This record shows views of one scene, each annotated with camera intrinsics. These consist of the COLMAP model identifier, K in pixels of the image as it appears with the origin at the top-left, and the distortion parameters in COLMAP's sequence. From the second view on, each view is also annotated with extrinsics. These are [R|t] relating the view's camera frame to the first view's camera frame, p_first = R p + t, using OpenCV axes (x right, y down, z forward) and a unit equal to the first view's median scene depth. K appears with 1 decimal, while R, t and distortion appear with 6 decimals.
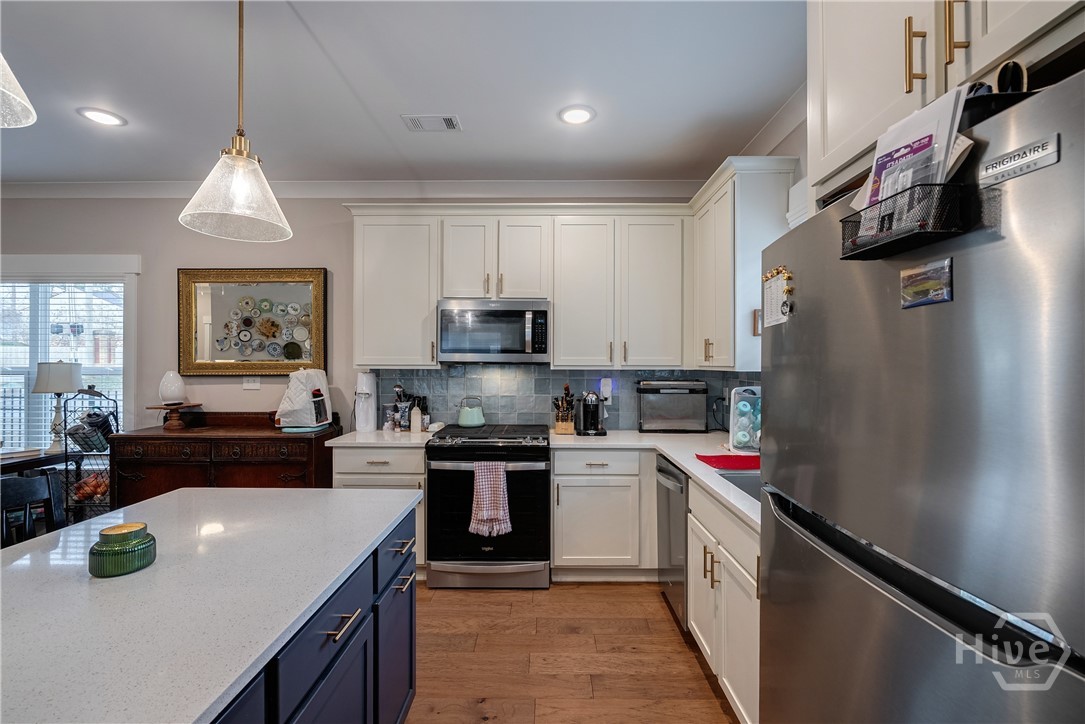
lens RADIAL K [[496.3, 0, 540.7], [0, 496.3, 363.7], [0, 0, 1]] dist [-0.005953, -0.000417]
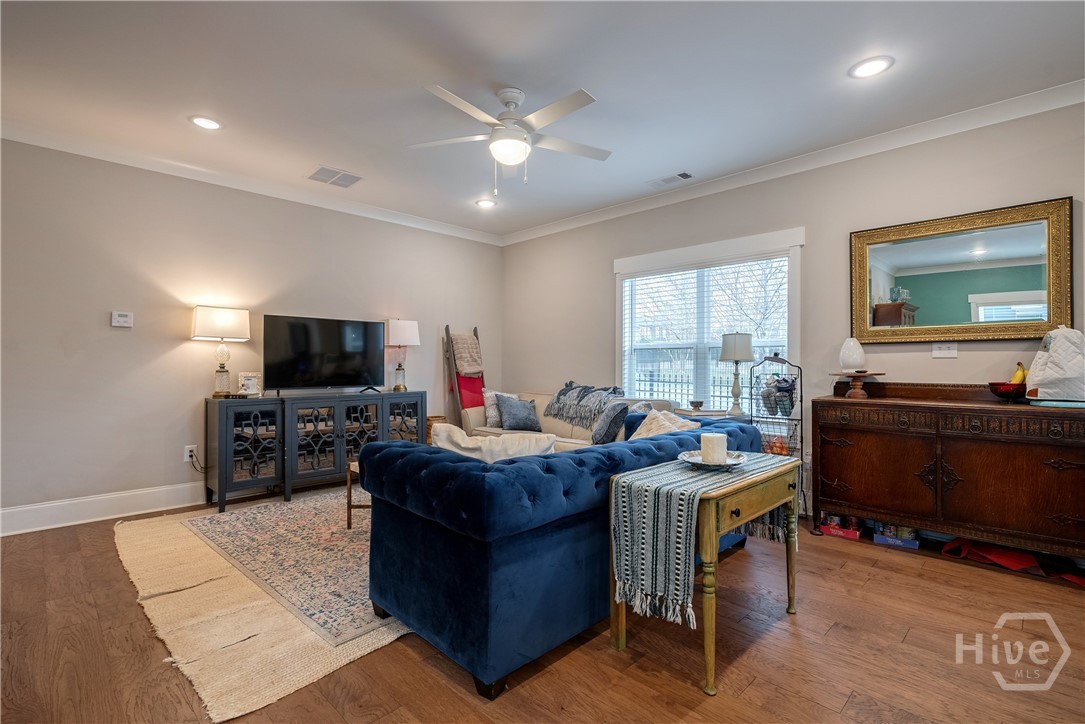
lens RADIAL K [[496.3, 0, 542.7], [0, 496.3, 361.6], [0, 0, 1]] dist [-0.005953, -0.000417]
pose [[0.717430, -0.003843, -0.696620, -0.508200], [0.000779, 0.999989, -0.004714, 0.065182], [0.696630, 0.002839, 0.717425, -0.113450]]
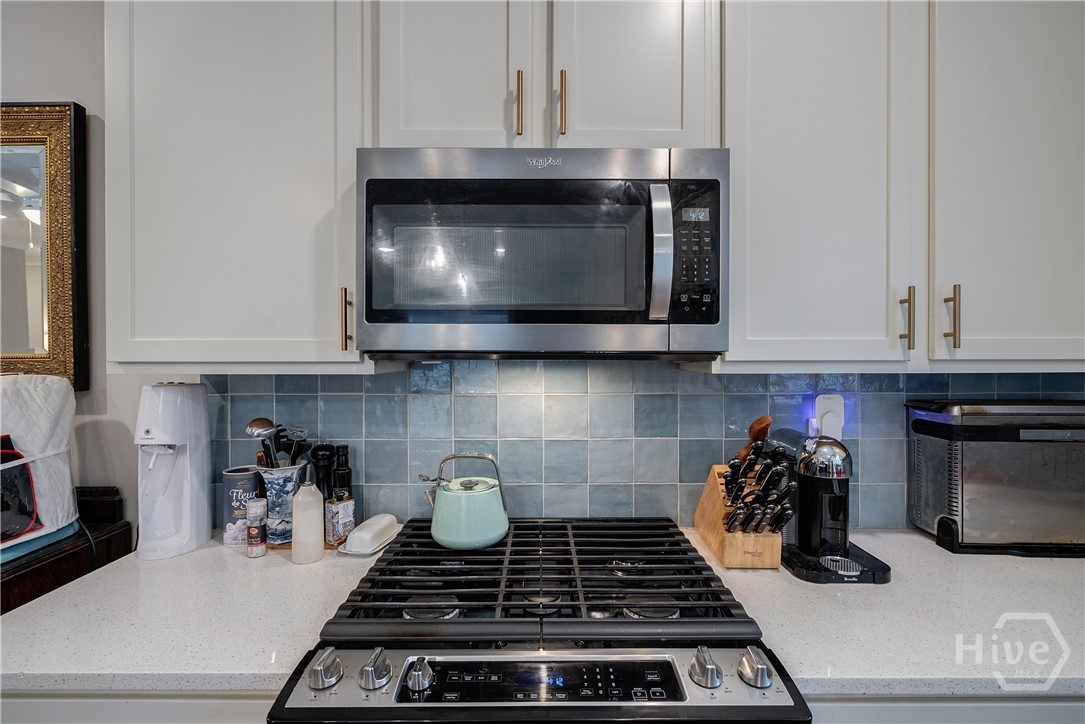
lens RADIAL K [[496.3, 0, 543.1], [0, 496.3, 359.1], [0, 0, 1]] dist [-0.005953, -0.000417]
pose [[0.999949, -0.004729, 0.008890, -0.089426], [0.004637, 0.999936, 0.010358, -0.002029], [-0.008938, -0.010316, 0.999907, 0.643341]]
